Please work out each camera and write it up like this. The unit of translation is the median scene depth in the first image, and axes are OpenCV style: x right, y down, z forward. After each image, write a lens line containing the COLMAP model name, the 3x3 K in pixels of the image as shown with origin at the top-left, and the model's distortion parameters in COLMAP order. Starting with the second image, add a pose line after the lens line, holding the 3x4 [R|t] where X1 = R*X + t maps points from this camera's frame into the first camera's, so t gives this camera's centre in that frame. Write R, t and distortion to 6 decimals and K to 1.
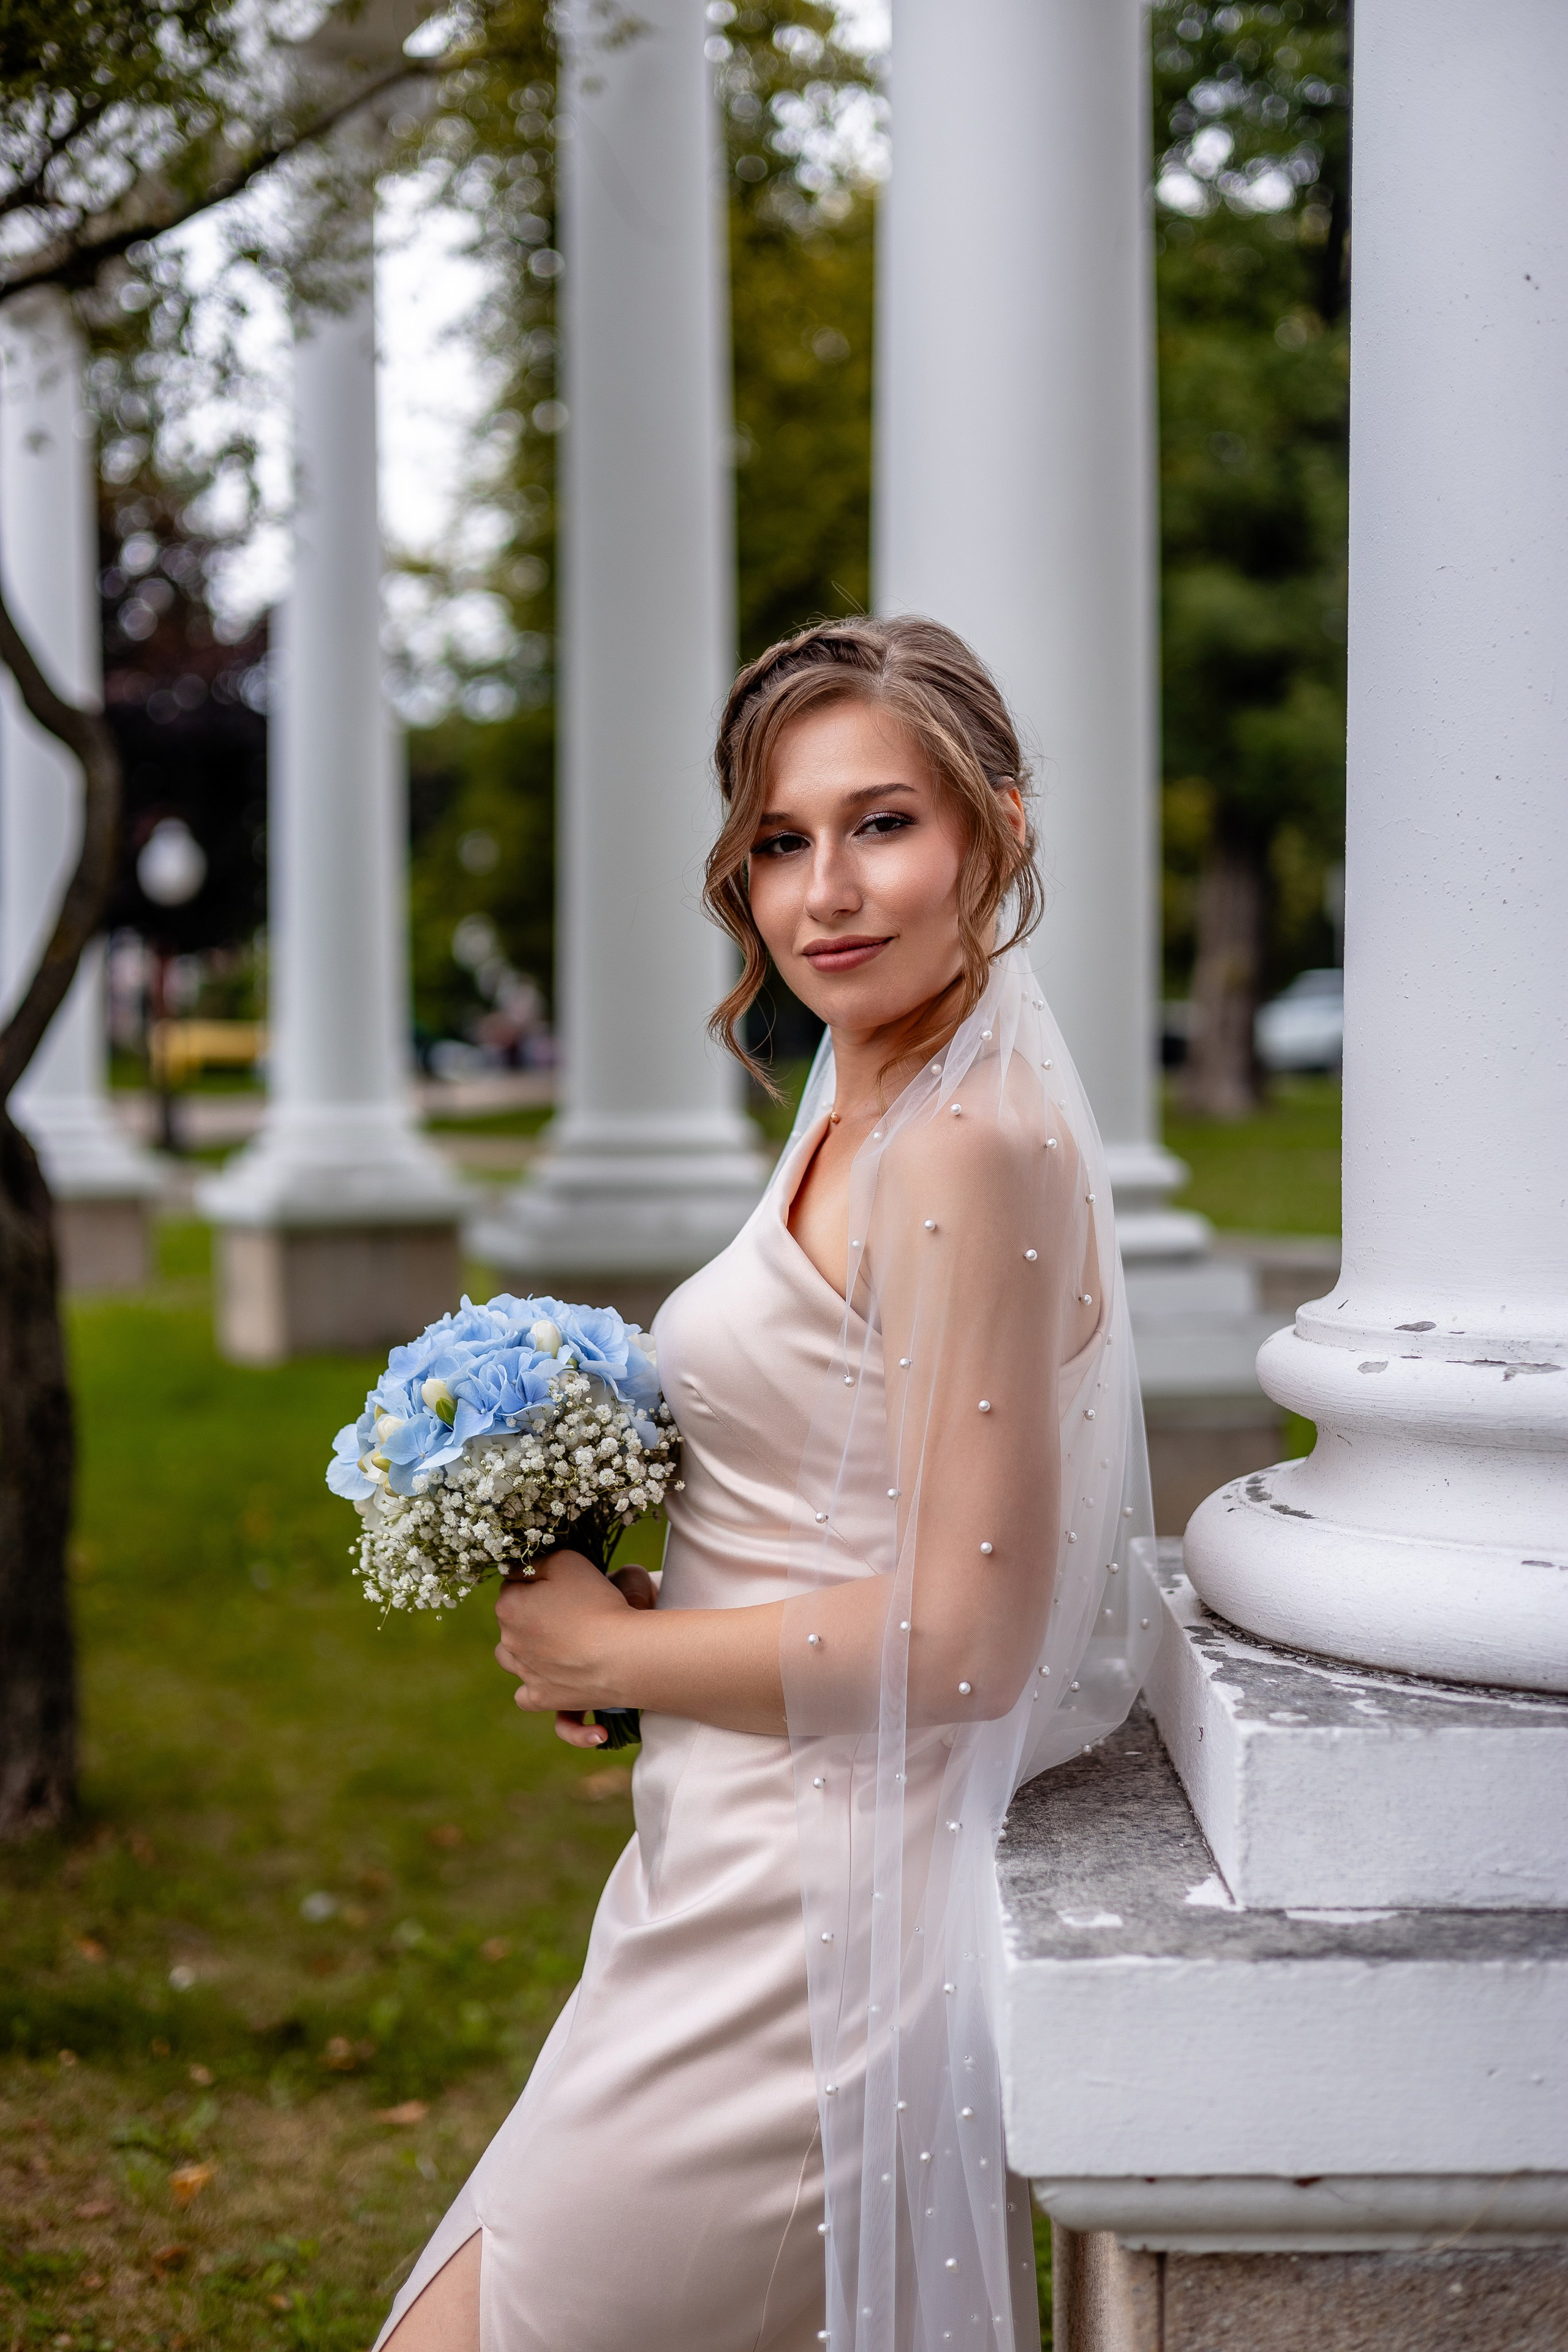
lens RADIAL K [[3489.4, 0, 784.0], [0, 3489.4, 1176.0], [0, 0, 1]] dist [-0.012177, -0.000171]
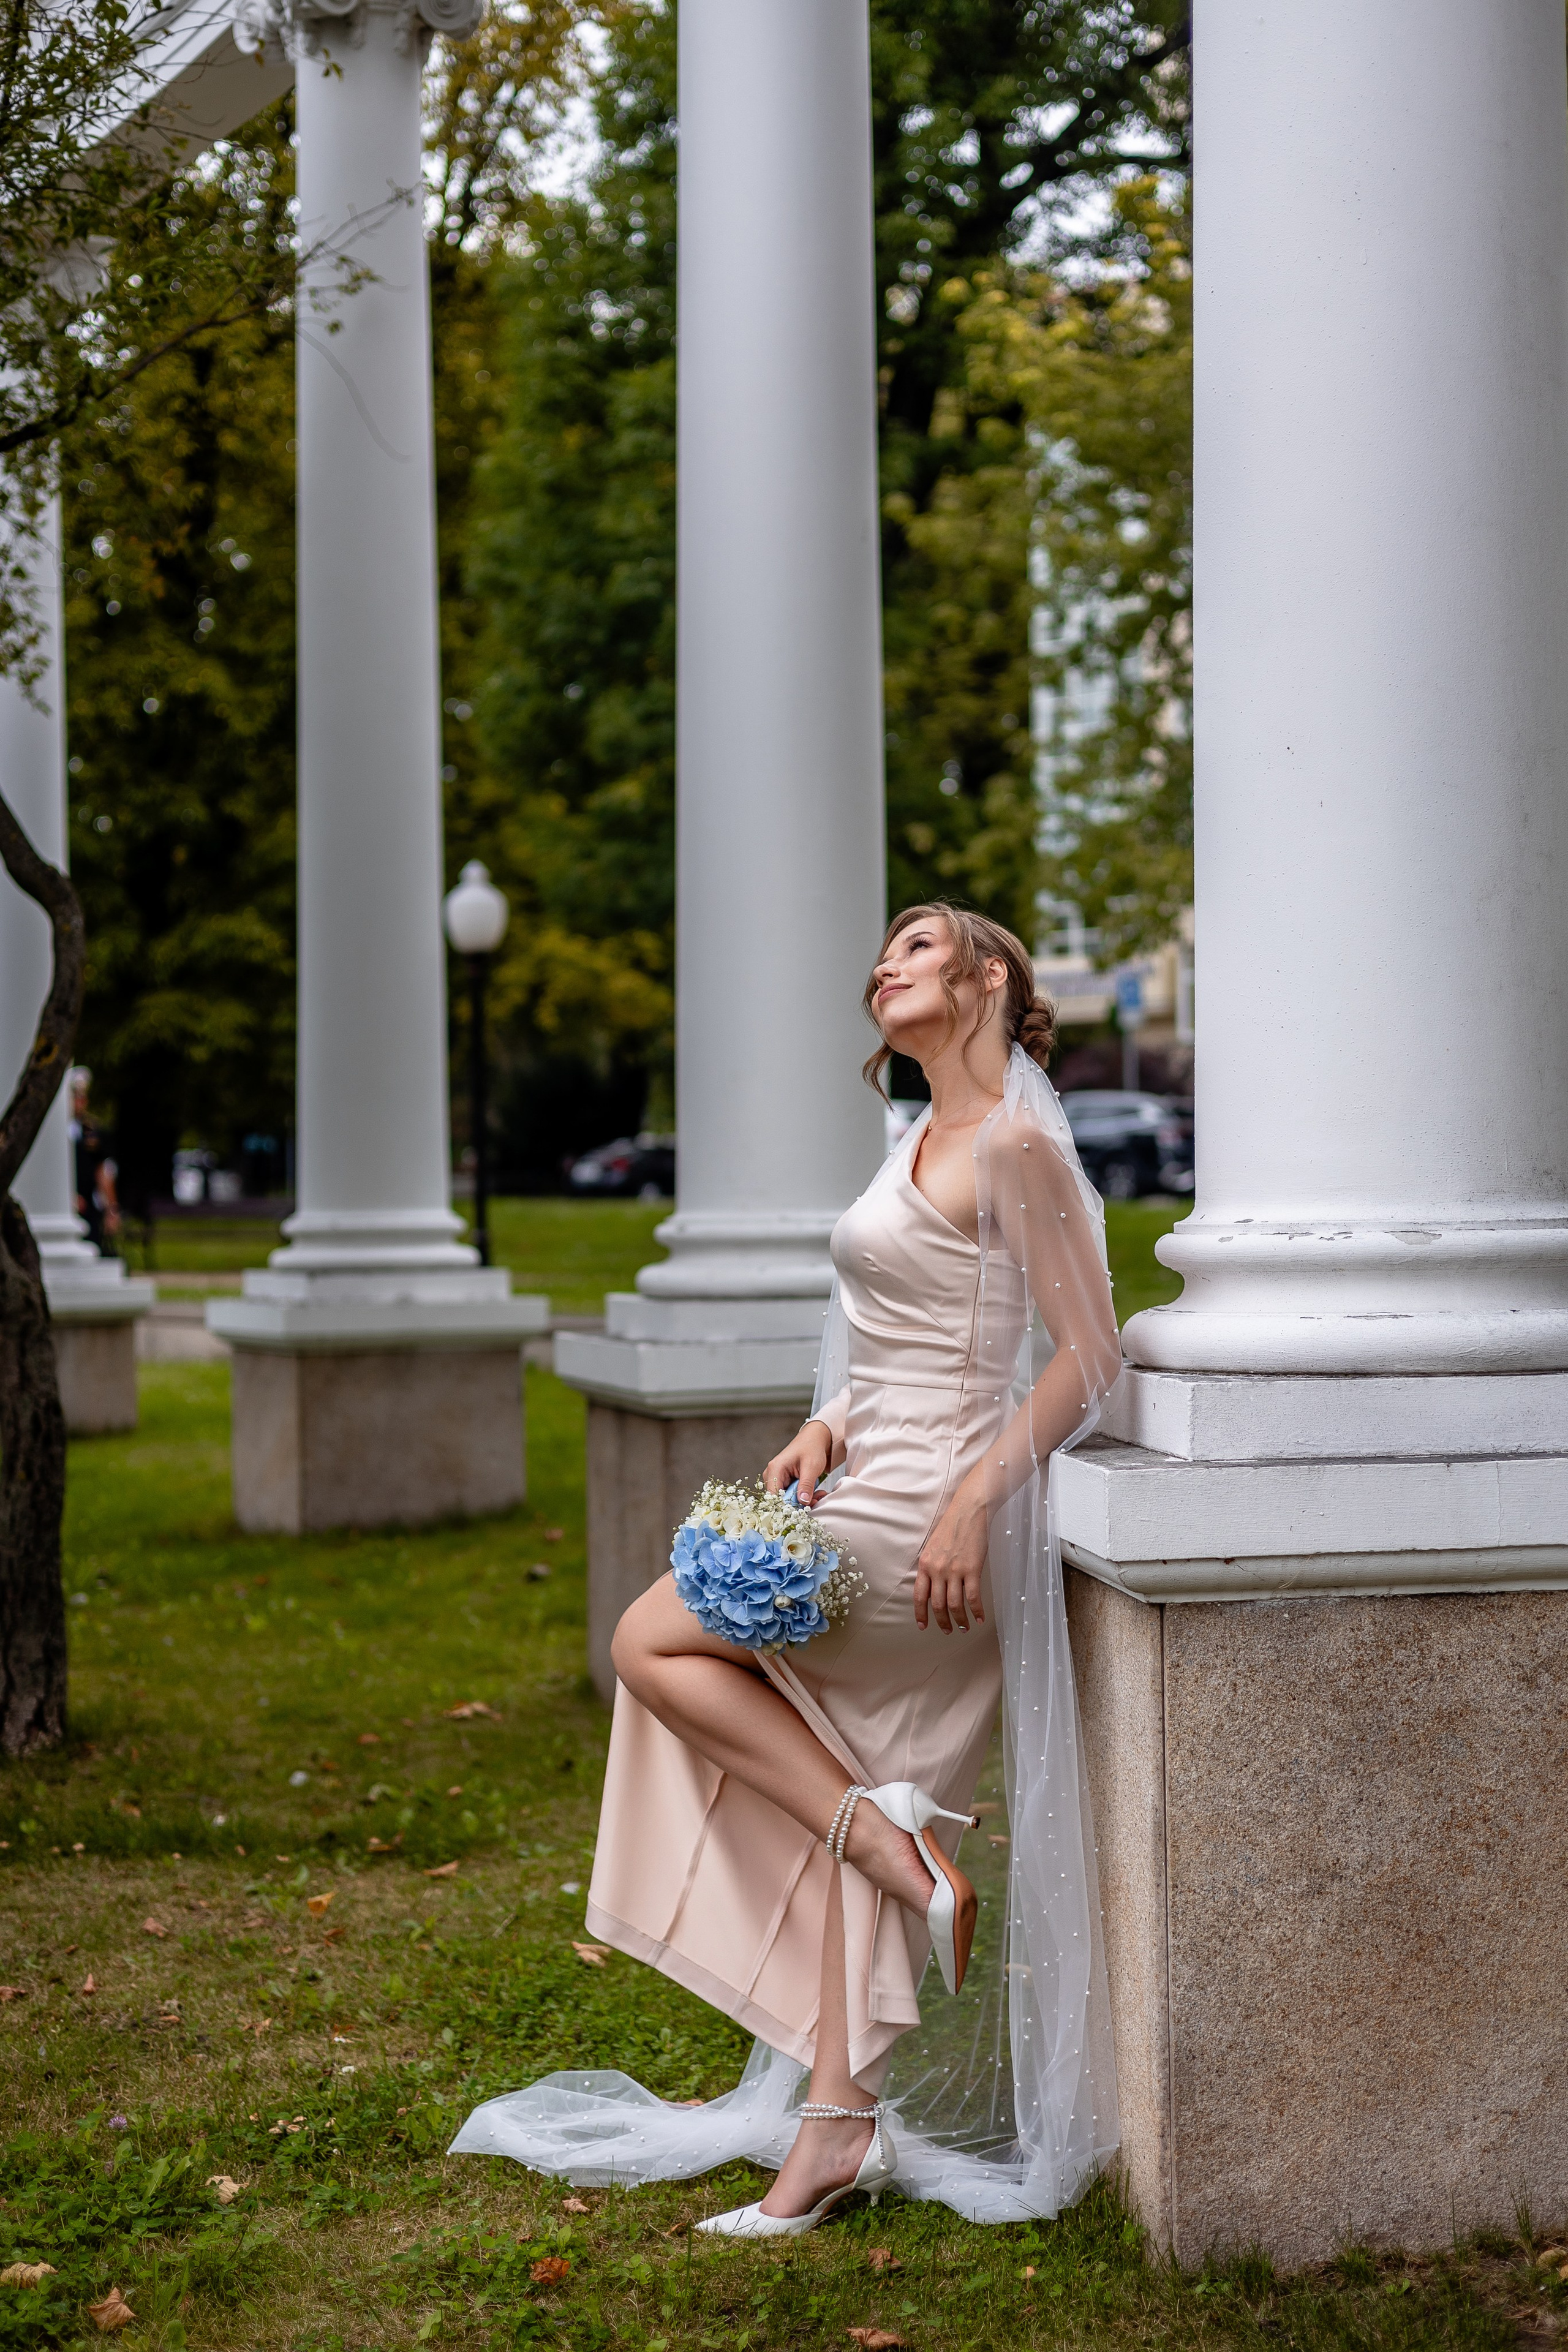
lens RADIAL K [[3303.3, 0, 784.0], [0, 3303.3, 1176.0], [0, 0, 1]] dist [-0.493610, 0.007223]
pose [[0.994280, -0.017477, 0.105365, -0.261642], [0.020339, 0.999451, -0.026156, 0.058654], [-0.104850, 0.028150, 0.994090, -0.802686]]
